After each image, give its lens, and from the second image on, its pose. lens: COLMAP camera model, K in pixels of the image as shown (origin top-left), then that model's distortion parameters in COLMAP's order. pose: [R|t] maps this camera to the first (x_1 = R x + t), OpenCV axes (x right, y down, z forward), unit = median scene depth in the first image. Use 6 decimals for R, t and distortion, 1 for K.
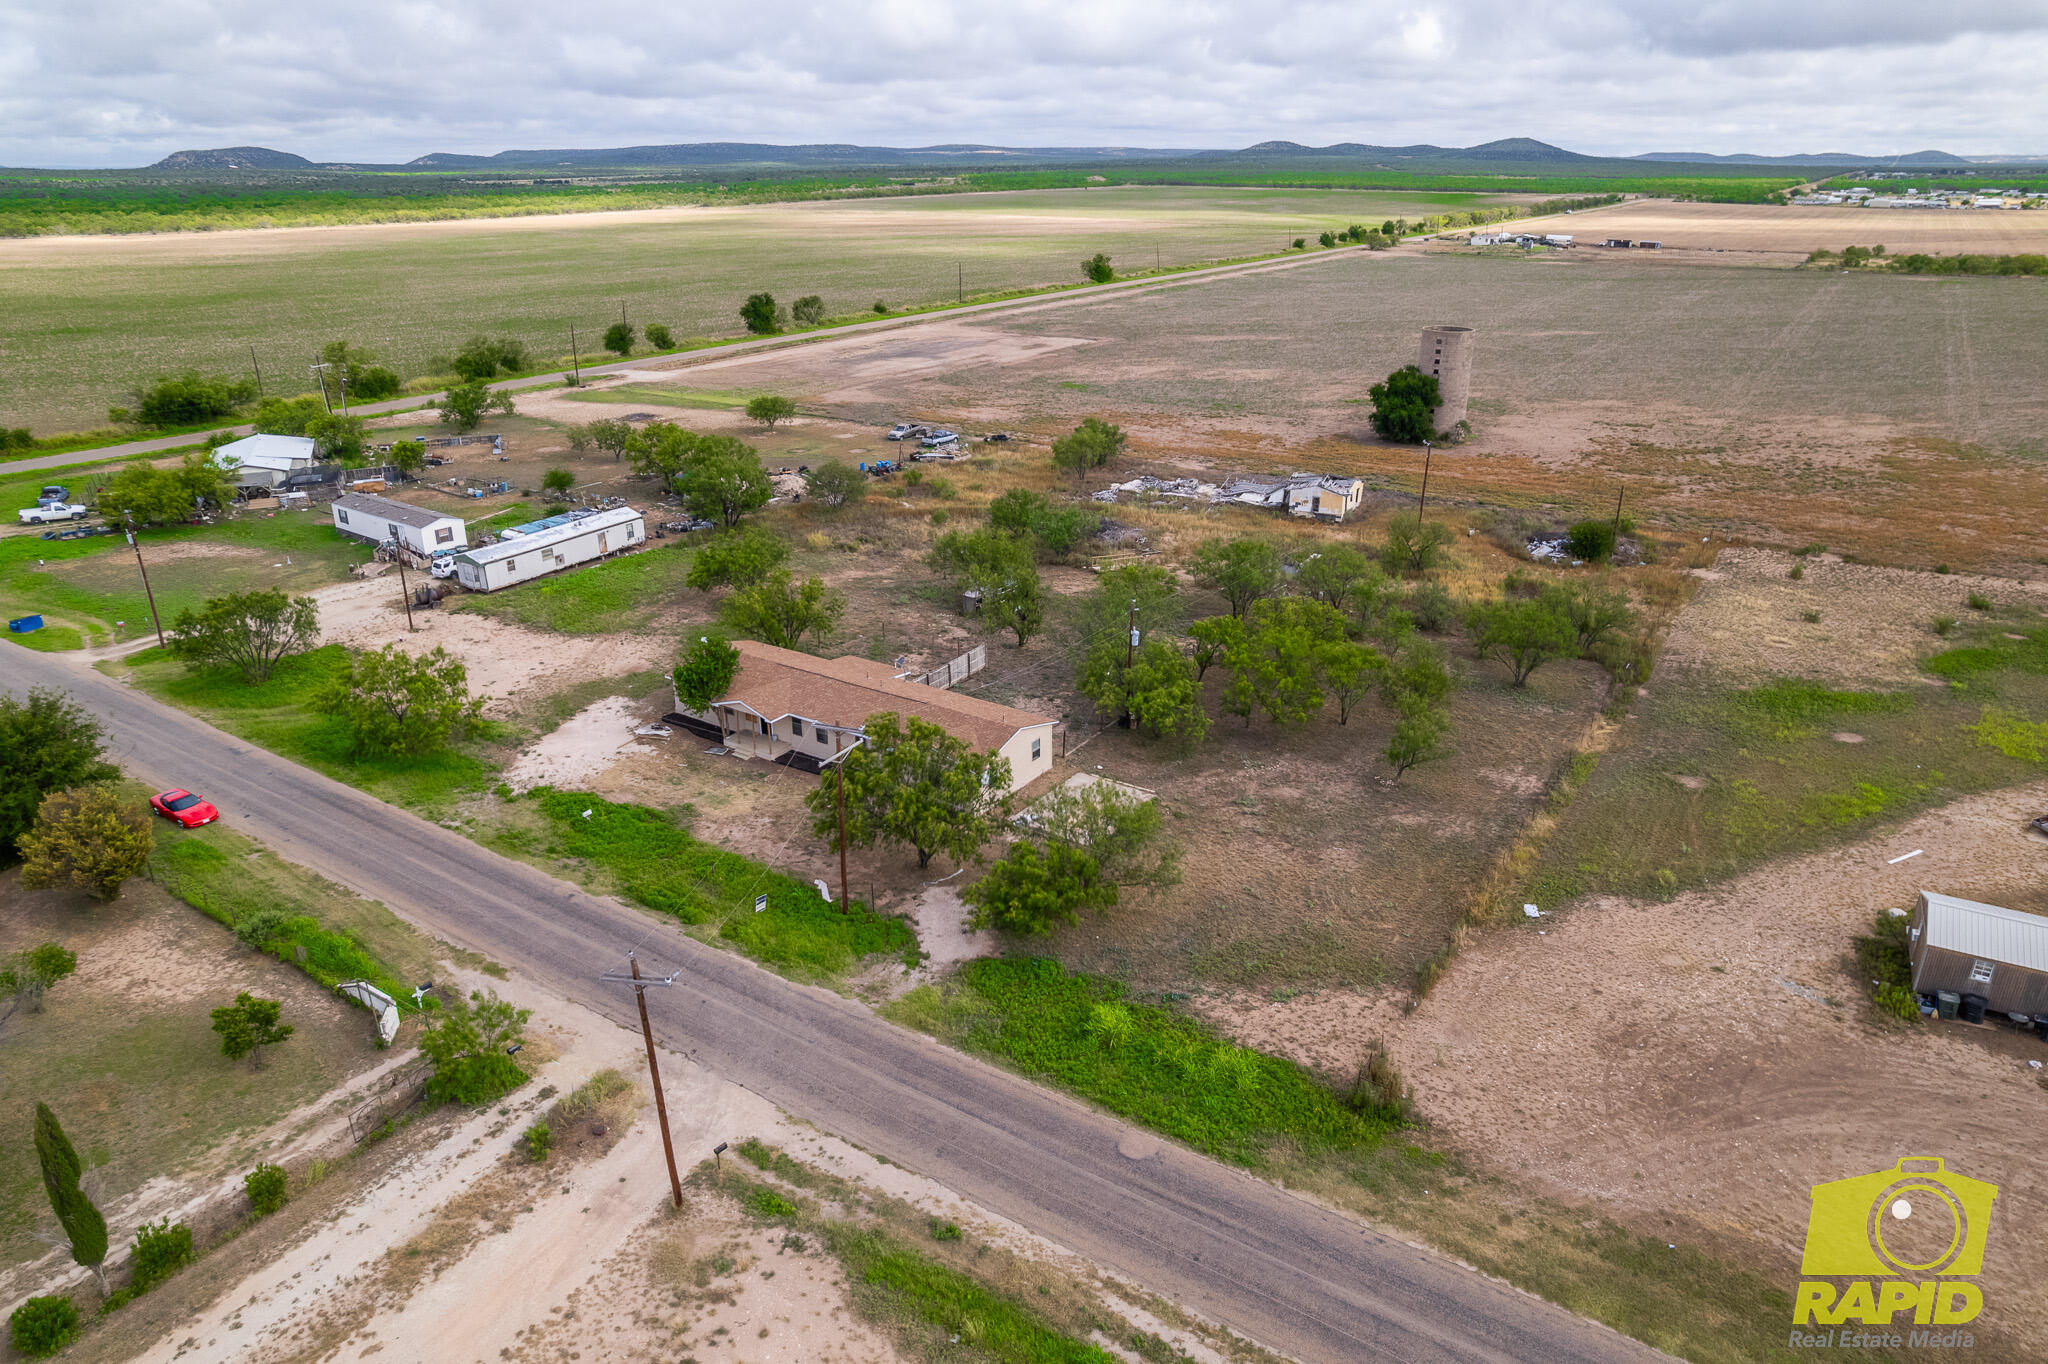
lens RADIAL K [[1311.5, 0, 1024.0], [0, 1311.5, 685.4], [0, 0, 1]] dist [-0.073825, 0.067808]
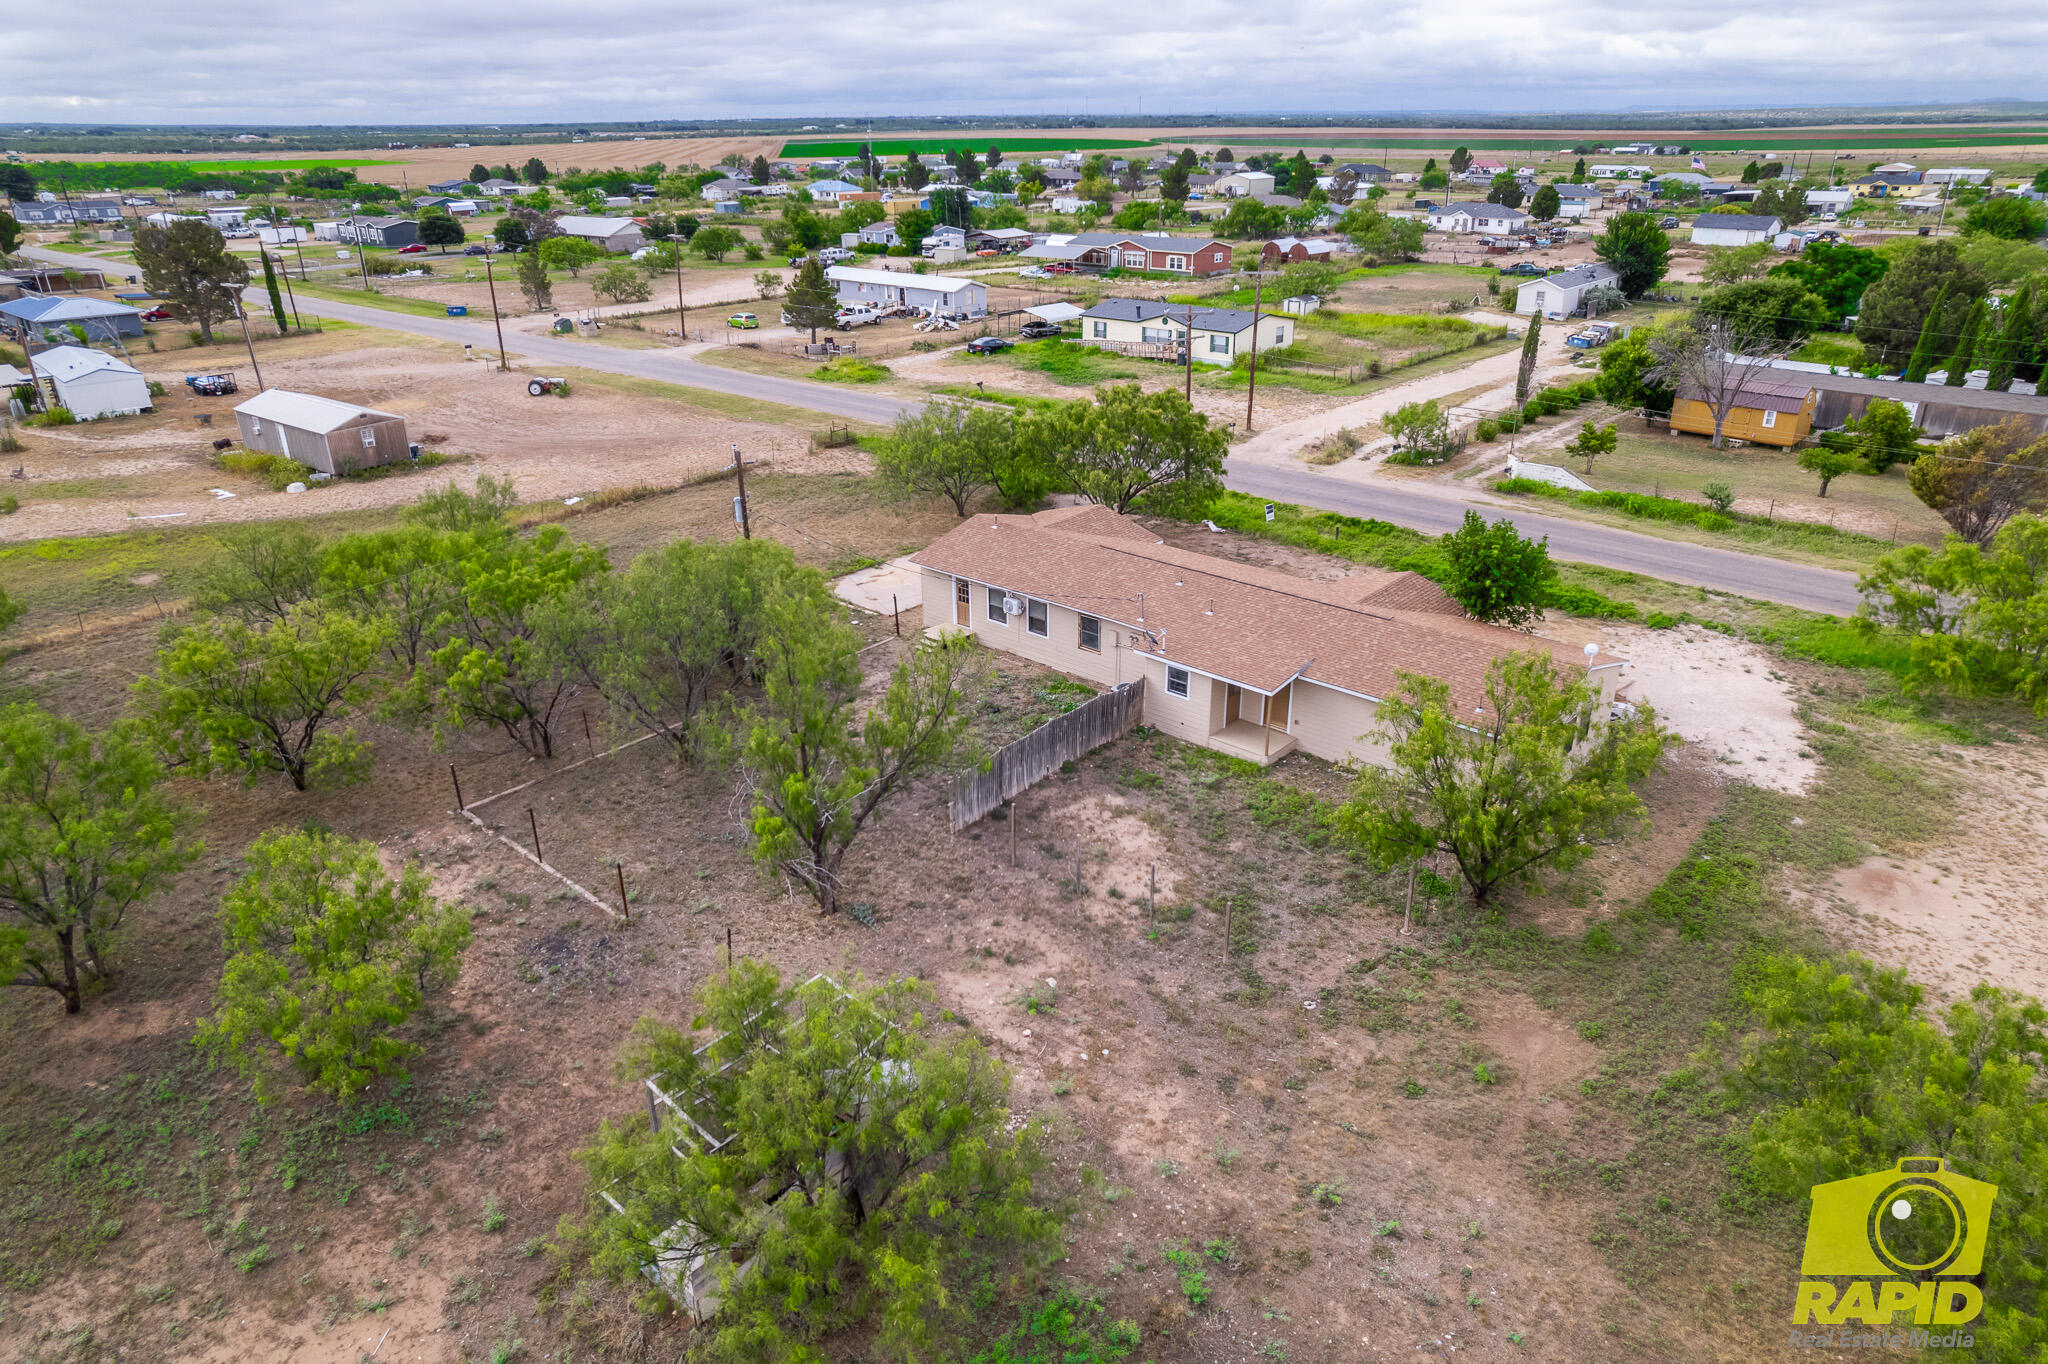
lens RADIAL K [[1311.5, 0, 1026.7], [0, 1311.5, 691.3], [0, 0, 1]] dist [-0.073825, 0.067808]
pose [[-0.990446, -0.044107, 0.130659, -0.116096], [0.063467, 0.695373, 0.715841, -0.379598], [-0.122431, 0.717295, -0.685929, 1.417736]]
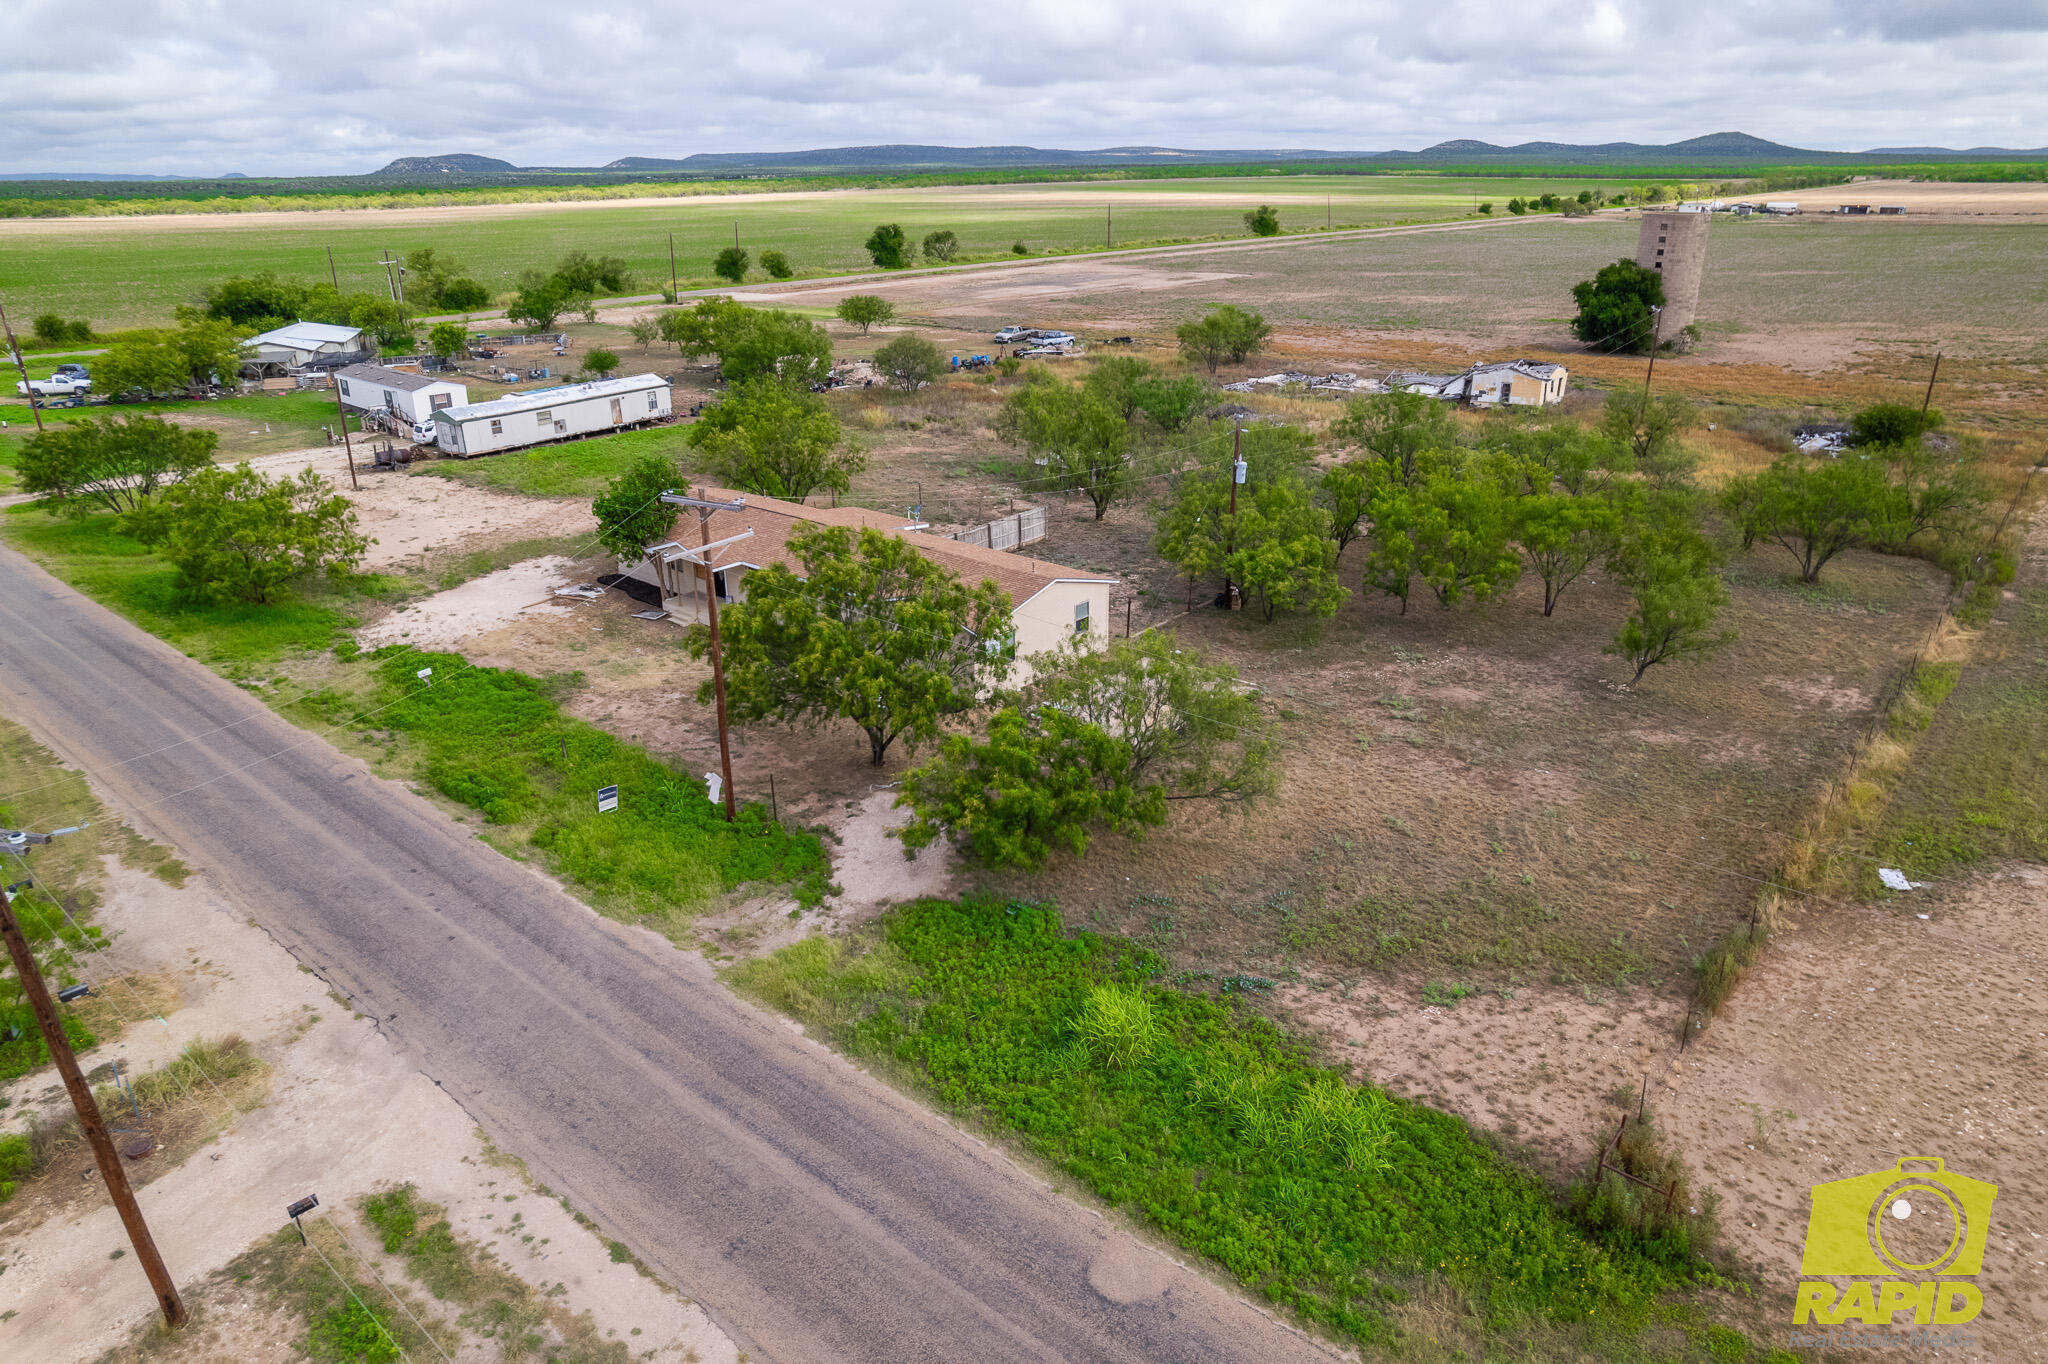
lens RADIAL K [[1311.5, 0, 1024.5], [0, 1311.5, 687.1], [0, 0, 1]] dist [-0.073825, 0.067808]
pose [[0.992091, 0.039681, -0.119087, 0.057438], [-0.039959, 0.999201, 0.000051, 0.080186], [0.118994, 0.004708, 0.992884, 0.301024]]
